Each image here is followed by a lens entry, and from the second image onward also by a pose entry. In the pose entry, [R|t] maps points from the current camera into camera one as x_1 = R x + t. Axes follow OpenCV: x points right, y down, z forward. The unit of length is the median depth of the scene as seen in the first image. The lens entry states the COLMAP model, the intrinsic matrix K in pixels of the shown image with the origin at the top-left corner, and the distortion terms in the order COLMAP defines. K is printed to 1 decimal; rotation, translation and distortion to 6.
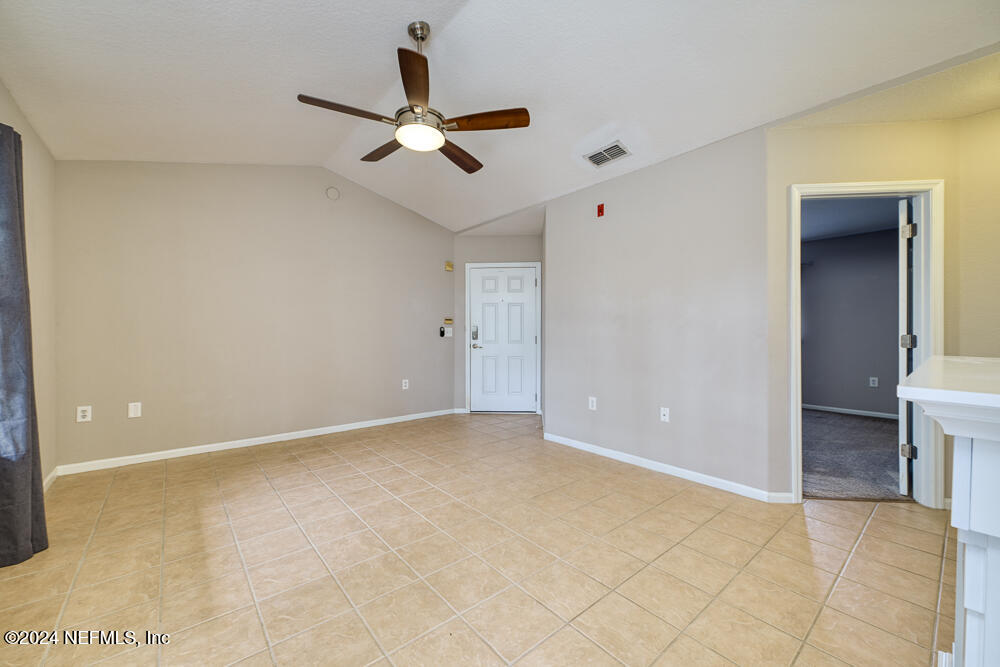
lens RADIAL K [[395.1, 0, 500.0], [0, 395.1, 333.5], [0, 0, 1]] dist [0.001832, 0.000045]
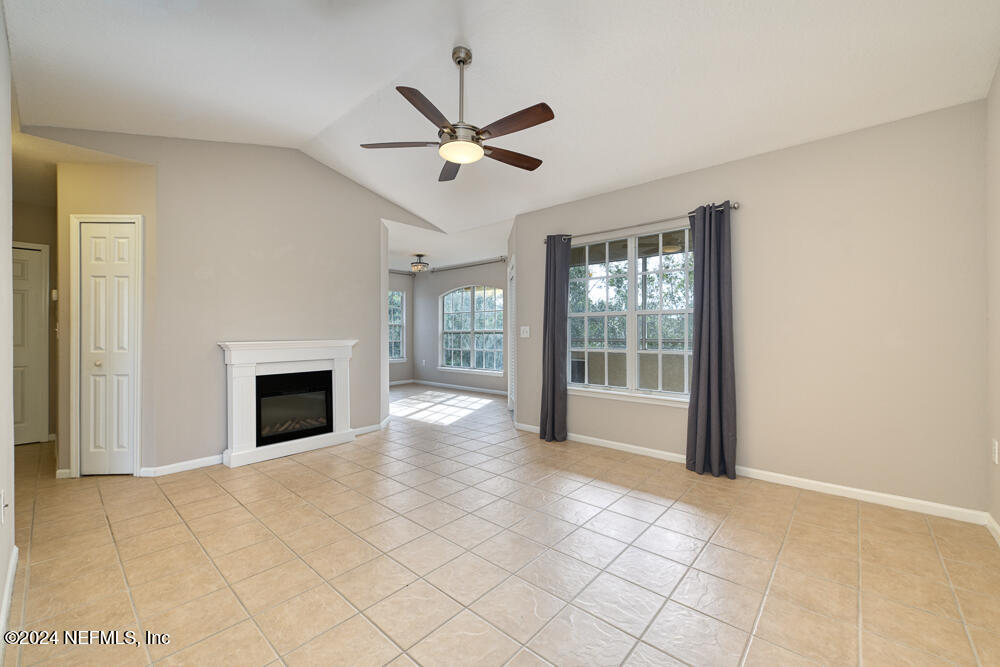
lens RADIAL K [[395.1, 0, 500.0], [0, 395.1, 333.5], [0, 0, 1]] dist [0.001832, 0.000045]
pose [[-0.989957, 0.003922, -0.141311, -0.108882], [0.003205, 0.999981, 0.005307, -0.003399], [0.141329, 0.004801, -0.989951, 1.495159]]
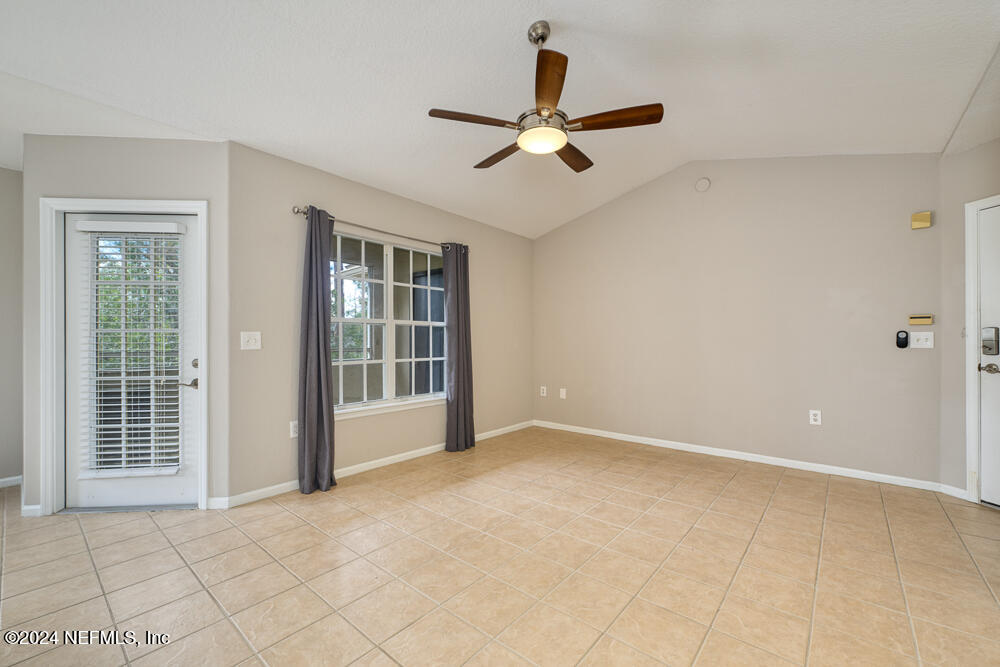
lens RADIAL K [[409.4, 0, 493.1], [0, 409.4, 337.2], [0, 0, 1]] dist [0.000961, -0.000125]
pose [[0.151224, -0.009012, -0.988458, 0.558835], [-0.000978, 0.999957, -0.009267, -0.002079], [0.988499, 0.002368, 0.151209, 0.524401]]
